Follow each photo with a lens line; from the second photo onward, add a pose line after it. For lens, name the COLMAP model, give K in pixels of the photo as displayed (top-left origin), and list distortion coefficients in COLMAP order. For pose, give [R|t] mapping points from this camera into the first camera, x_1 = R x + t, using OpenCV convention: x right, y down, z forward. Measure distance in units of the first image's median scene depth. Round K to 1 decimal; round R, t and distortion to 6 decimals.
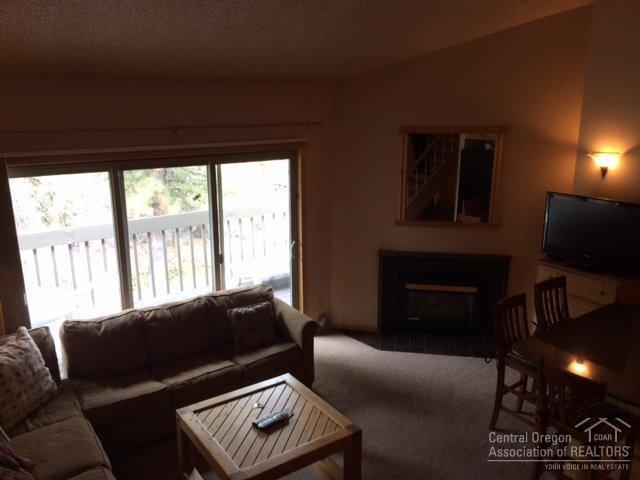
lens RADIAL K [[541.7, 0, 318.2], [0, 541.7, 239.1], [0, 0, 1]] dist [0.064312, -0.062951]
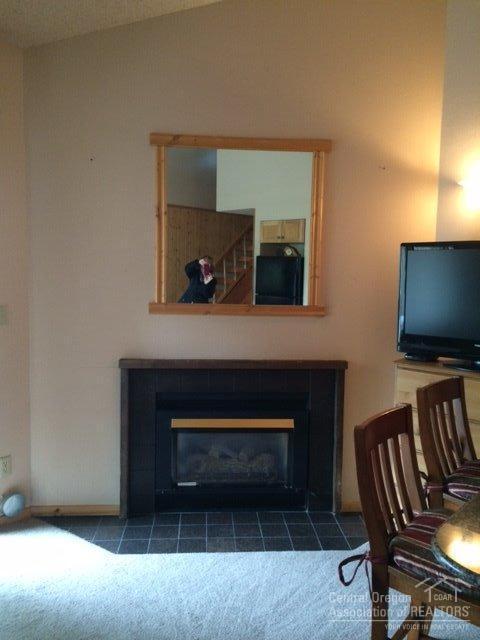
lens RADIAL K [[541.7, 0, 241.9], [0, 541.7, 318.2], [0, 0, 1]] dist [0.064312, -0.062951]
pose [[0.973925, 0.000733, 0.226868, 0.107719], [0.035168, 0.987419, -0.154165, 0.070046], [-0.224126, 0.158124, 0.961647, 0.442499]]
